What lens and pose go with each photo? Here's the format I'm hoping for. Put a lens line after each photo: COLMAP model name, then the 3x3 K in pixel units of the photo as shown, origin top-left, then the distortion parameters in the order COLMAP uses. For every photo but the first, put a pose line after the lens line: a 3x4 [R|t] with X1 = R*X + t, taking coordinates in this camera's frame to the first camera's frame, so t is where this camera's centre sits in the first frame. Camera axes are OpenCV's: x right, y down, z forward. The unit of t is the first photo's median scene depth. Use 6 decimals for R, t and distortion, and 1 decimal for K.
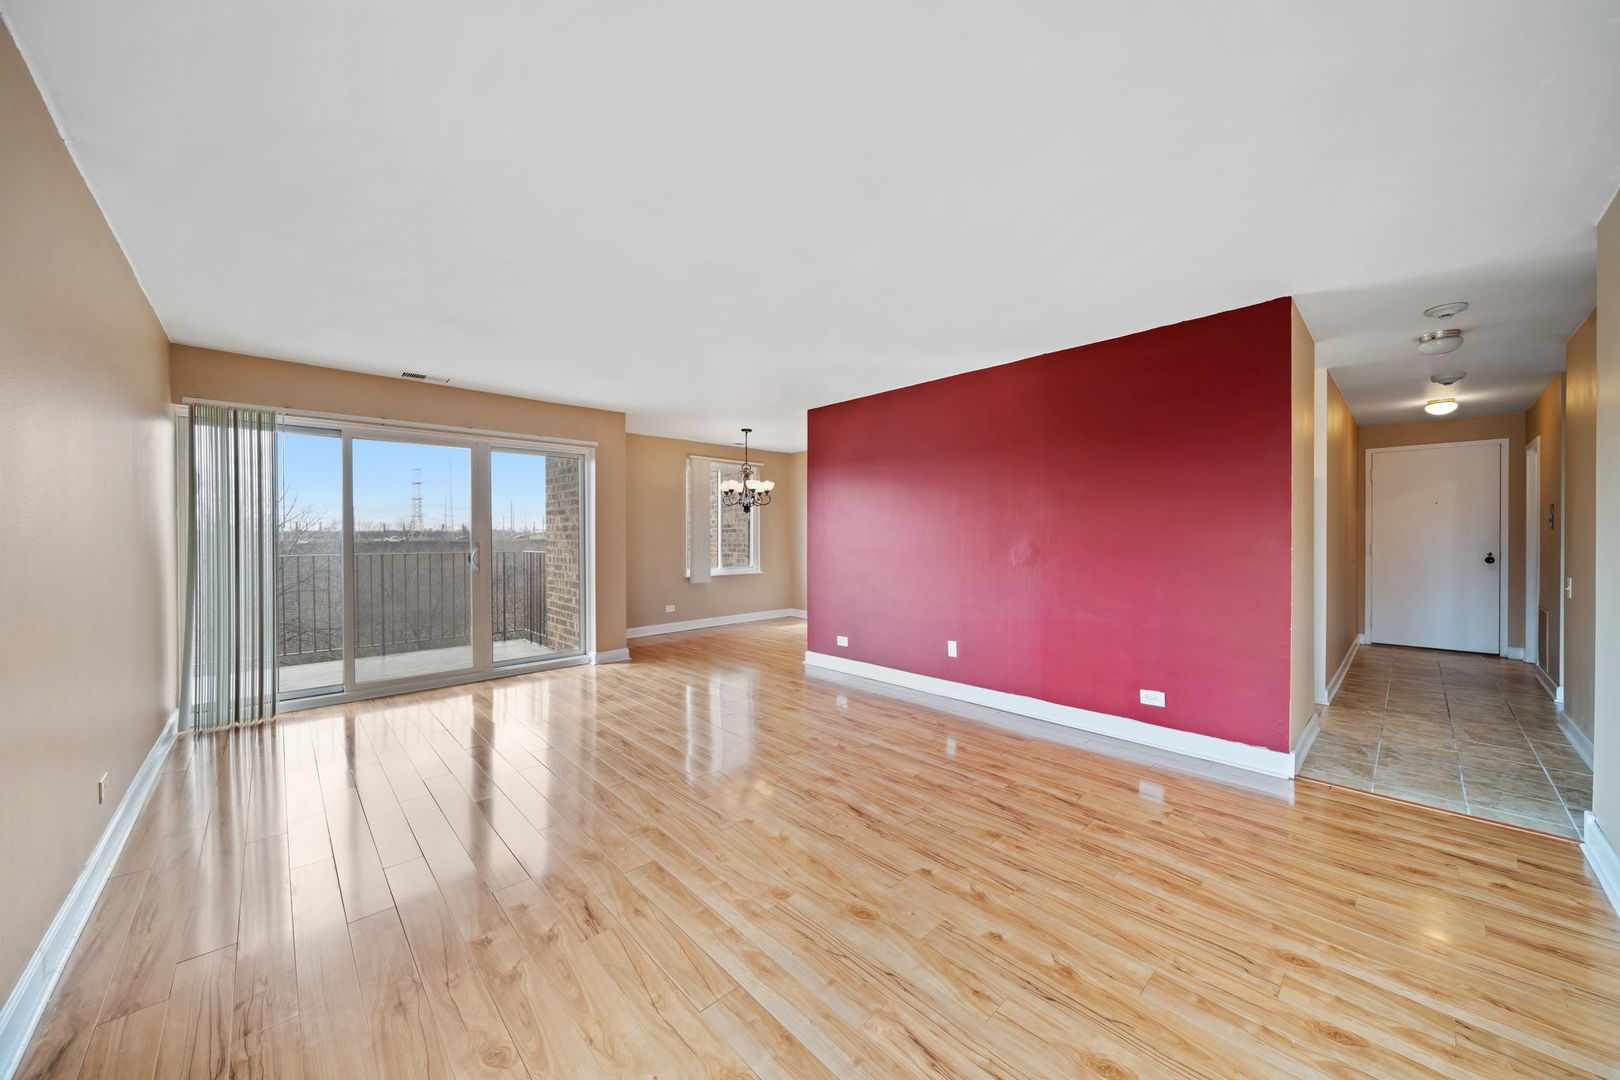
lens RADIAL K [[575.0, 0, 795.1], [0, 575.0, 537.9], [0, 0, 1]] dist [-0.005328, -0.000135]
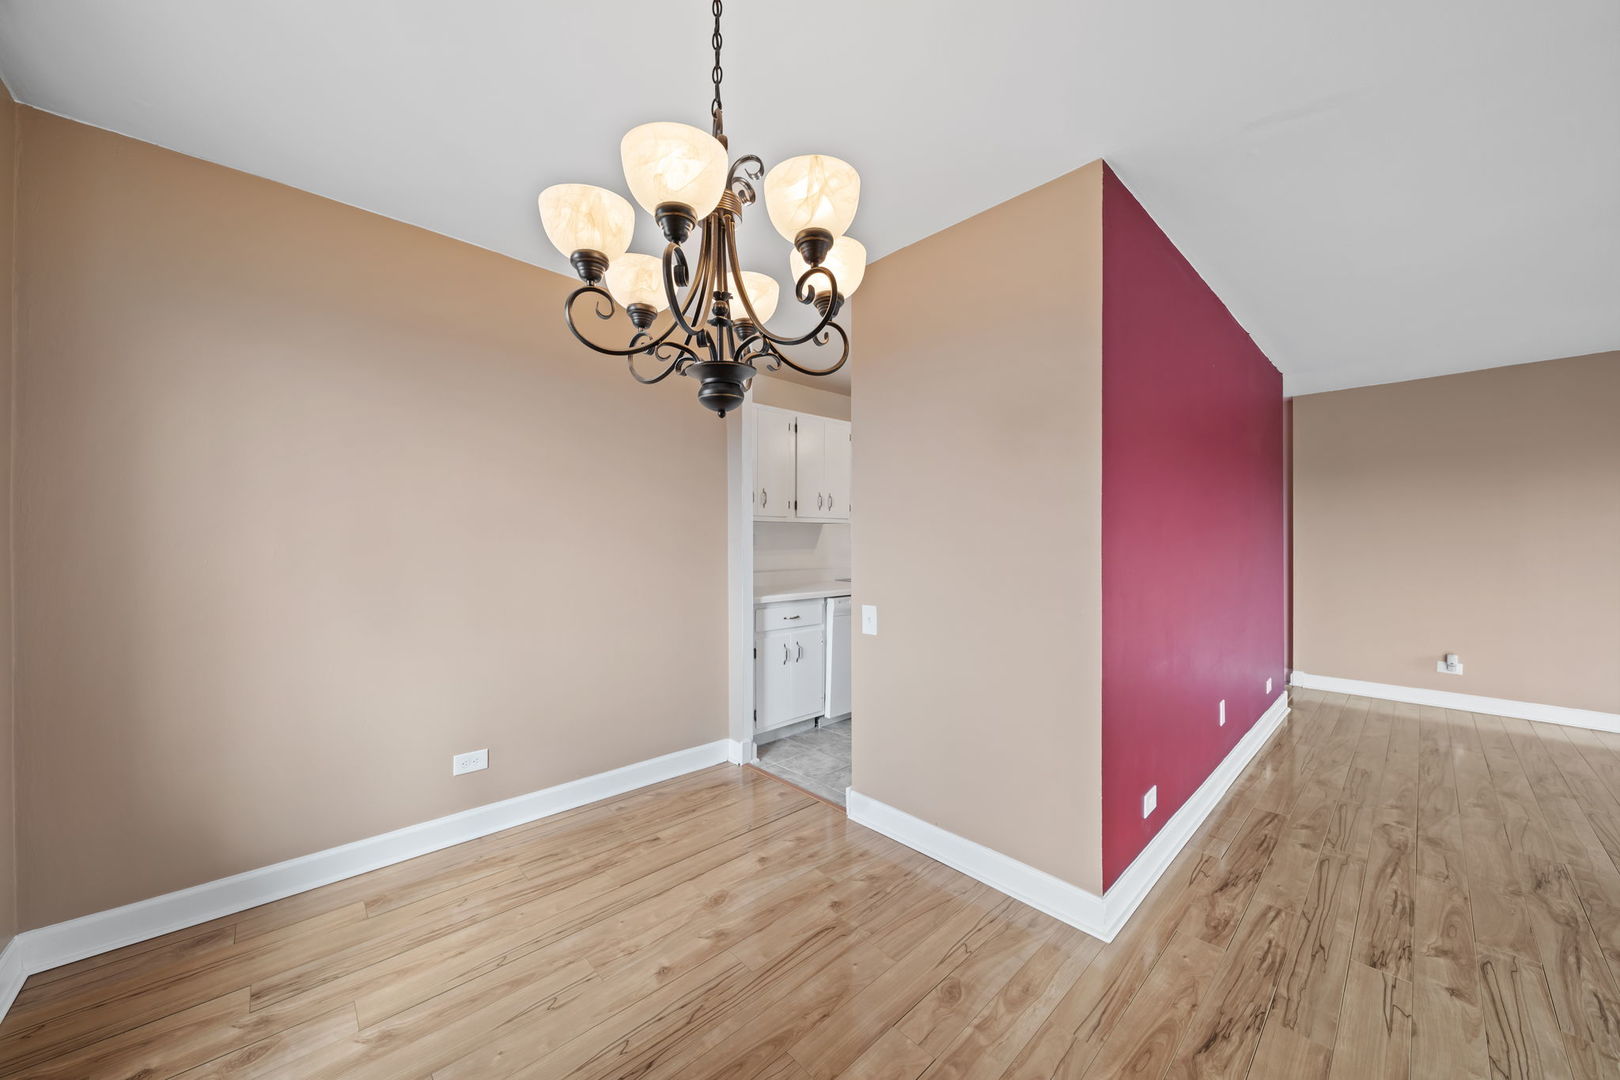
lens RADIAL K [[575.0, 0, 811.8], [0, 575.0, 544.6], [0, 0, 1]] dist [-0.005328, -0.000135]
pose [[-0.005432, 0.003852, 0.999978, -0.618734], [0.009167, 0.999951, -0.003802, -0.003393], [-0.999943, 0.009146, -0.005467, 2.392018]]
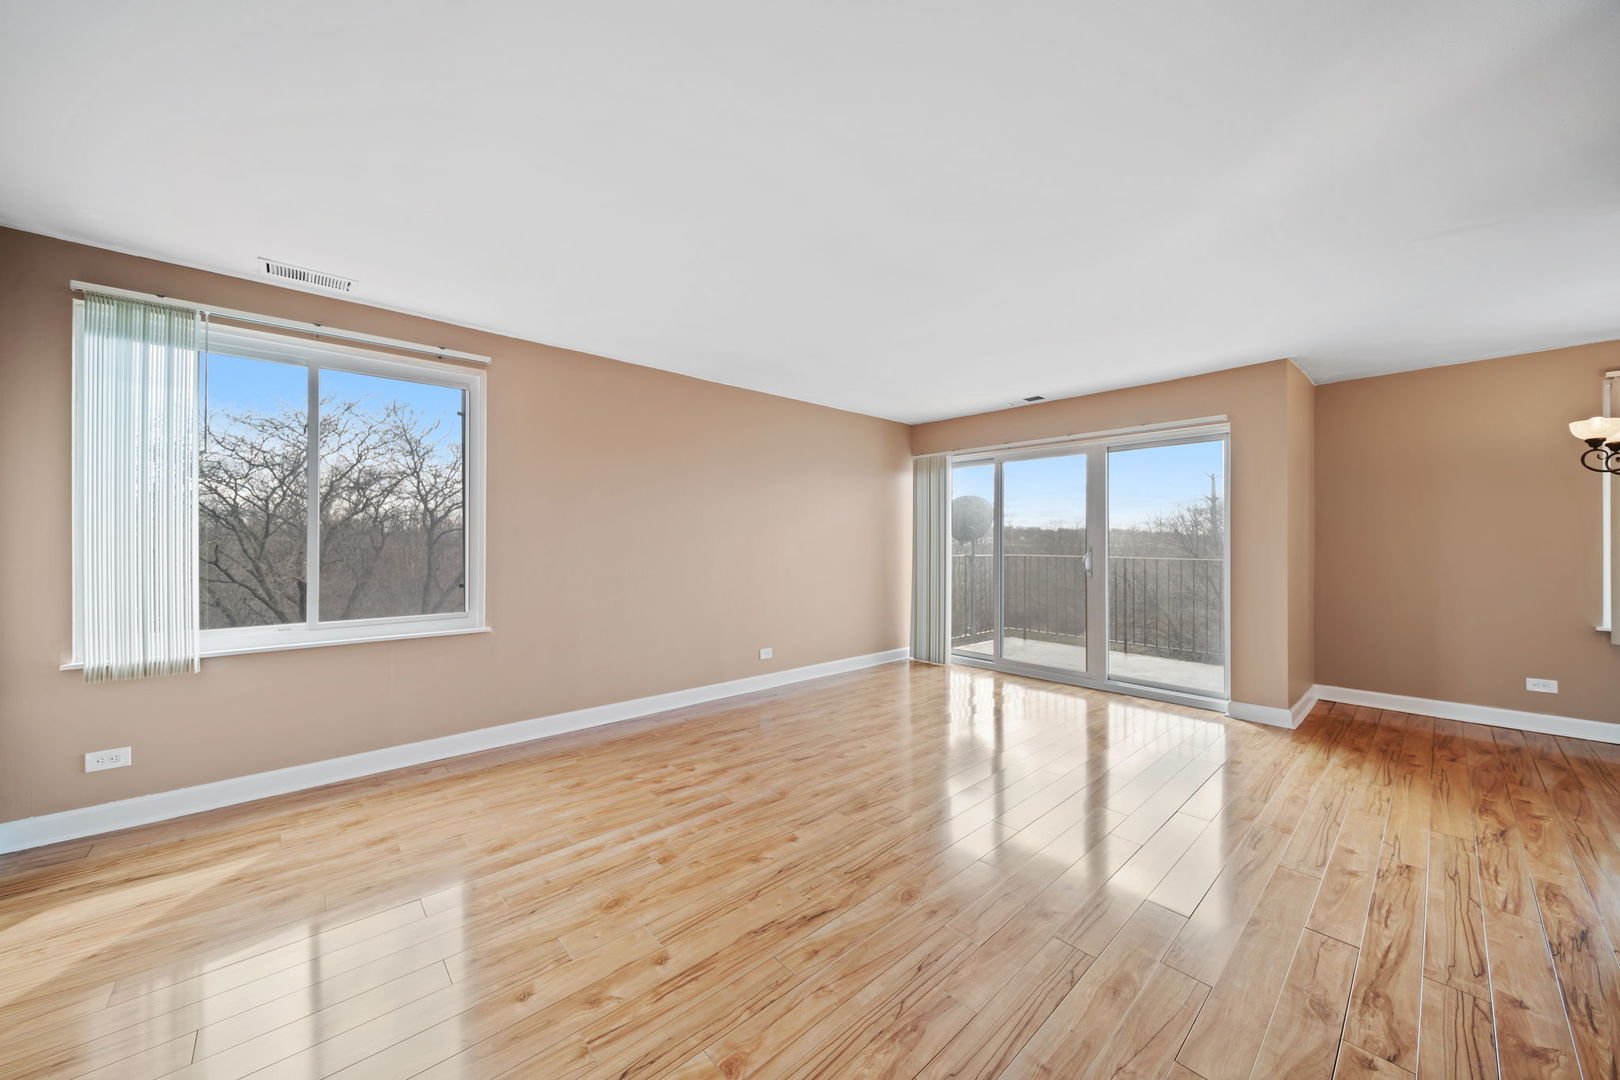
lens RADIAL K [[575.0, 0, 804.3], [0, 575.0, 539.7], [0, 0, 1]] dist [-0.005328, -0.000135]
pose [[-0.018198, 0.002530, -0.999831, 0.806698], [-0.008055, 0.999964, 0.002677, -0.006902], [0.999802, 0.008102, -0.018177, 0.953004]]
